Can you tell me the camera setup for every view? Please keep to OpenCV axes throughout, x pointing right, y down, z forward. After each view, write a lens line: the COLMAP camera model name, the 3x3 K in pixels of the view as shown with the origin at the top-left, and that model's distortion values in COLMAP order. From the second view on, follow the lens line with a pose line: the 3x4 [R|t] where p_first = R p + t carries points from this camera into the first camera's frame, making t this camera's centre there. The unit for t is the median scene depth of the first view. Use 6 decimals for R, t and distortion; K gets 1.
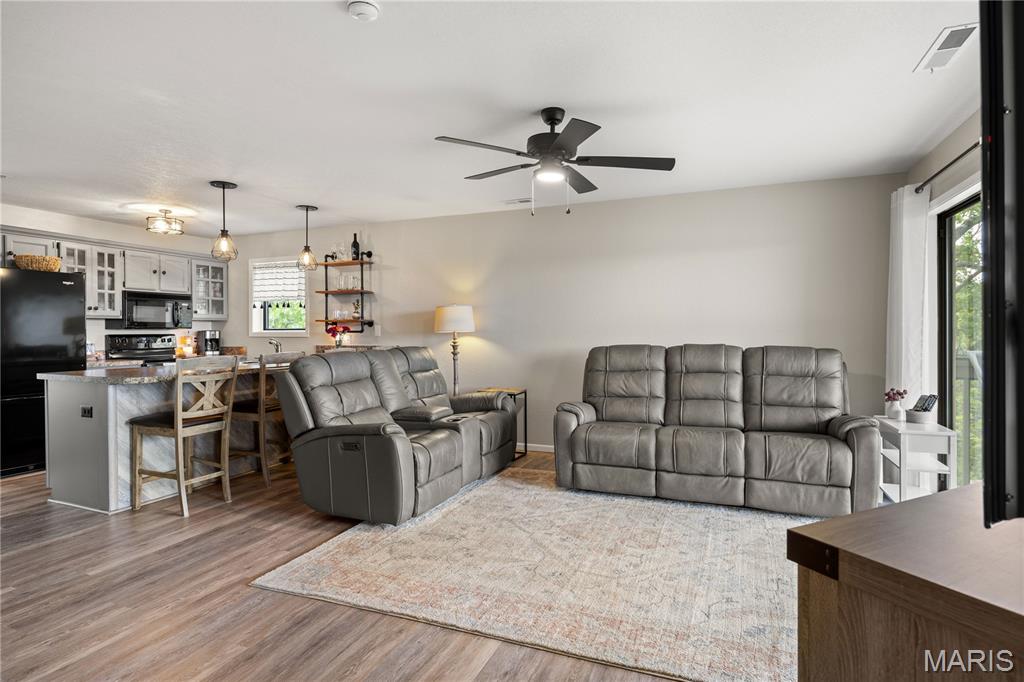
lens RADIAL K [[533.4, 0, 517.3], [0, 533.4, 333.1], [0, 0, 1]] dist [-0.003966, -0.000252]
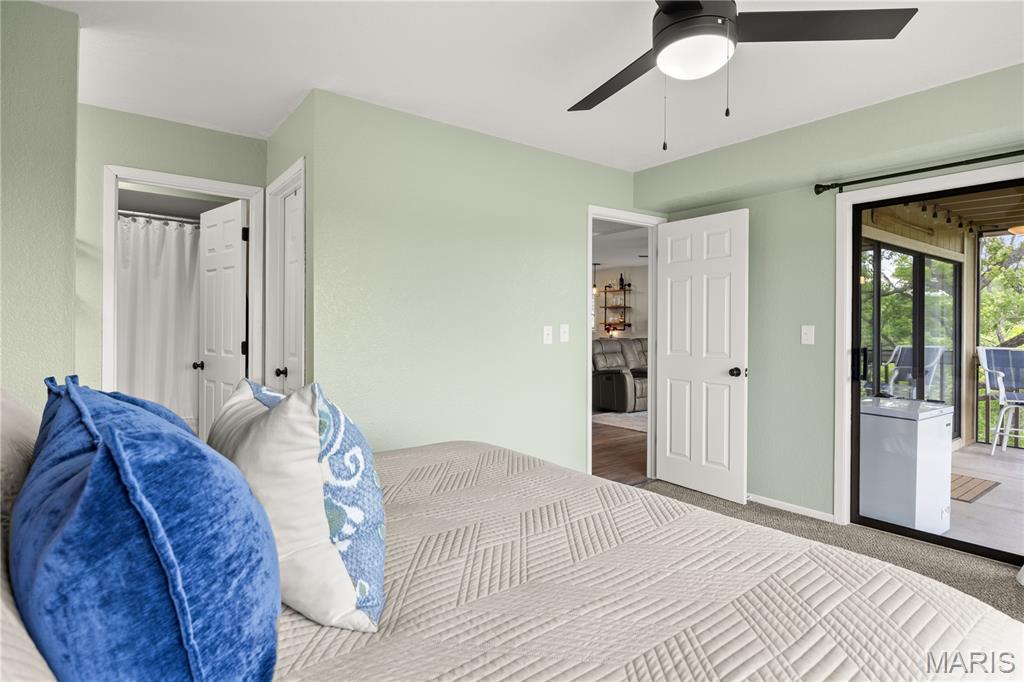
lens RADIAL K [[533.4, 0, 517.3], [0, 533.4, 333.1], [0, 0, 1]] dist [-0.003966, -0.000252]
pose [[0.860970, 0.014381, -0.508452, 0.320828], [-0.012228, 0.999897, 0.007575, -0.001147], [0.508509, -0.000305, 0.861057, -0.740548]]
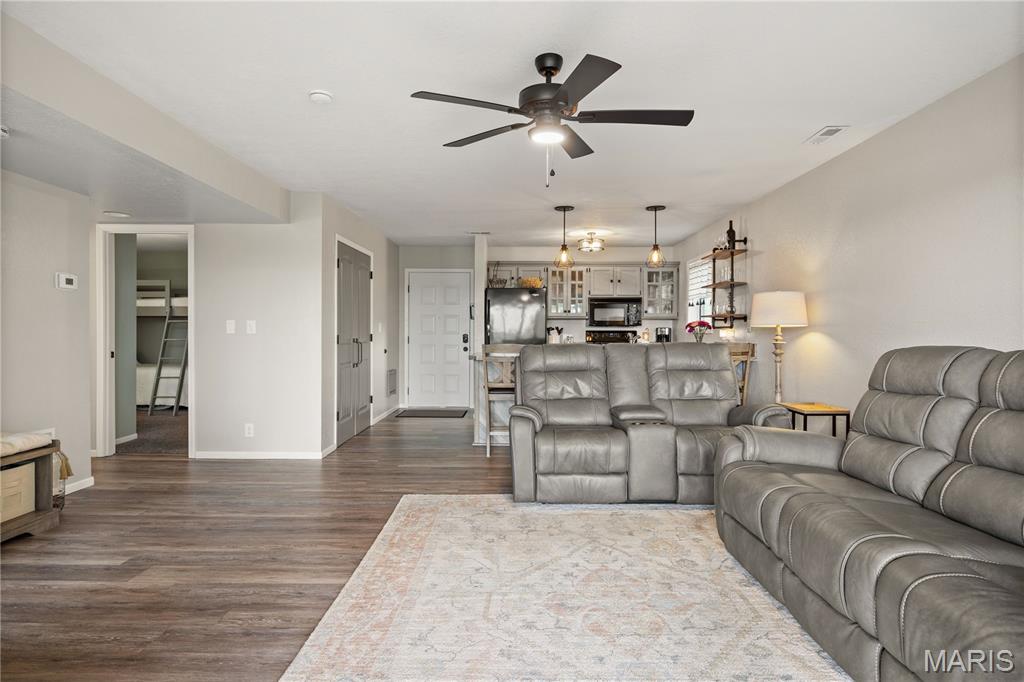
lens RADIAL K [[533.4, 0, 517.3], [0, 533.4, 333.1], [0, 0, 1]] dist [-0.003966, -0.000252]
pose [[0.369187, 0.004175, -0.929346, 0.457334], [-0.007645, 0.999970, 0.001456, 0.009743], [0.929324, 0.006568, 0.369207, 0.351004]]
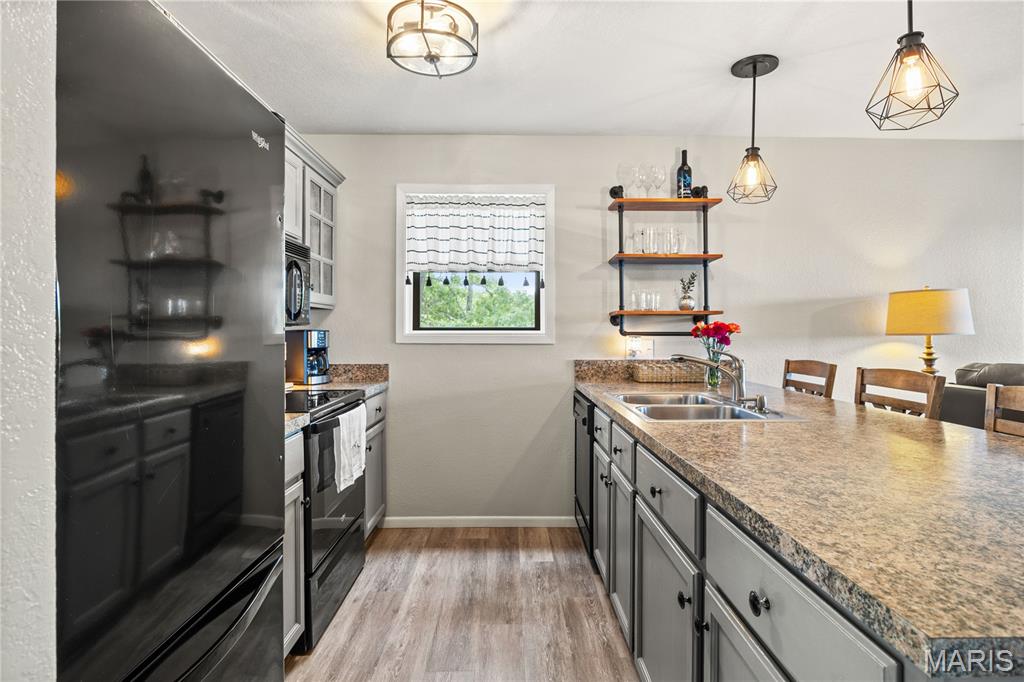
lens RADIAL K [[533.4, 0, 517.3], [0, 533.4, 333.1], [0, 0, 1]] dist [-0.003966, -0.000252]
pose [[0.923358, 0.005351, 0.383903, -0.728333], [-0.002519, 0.999966, -0.007878, 0.001298], [-0.383932, 0.006307, 0.923340, 0.629586]]
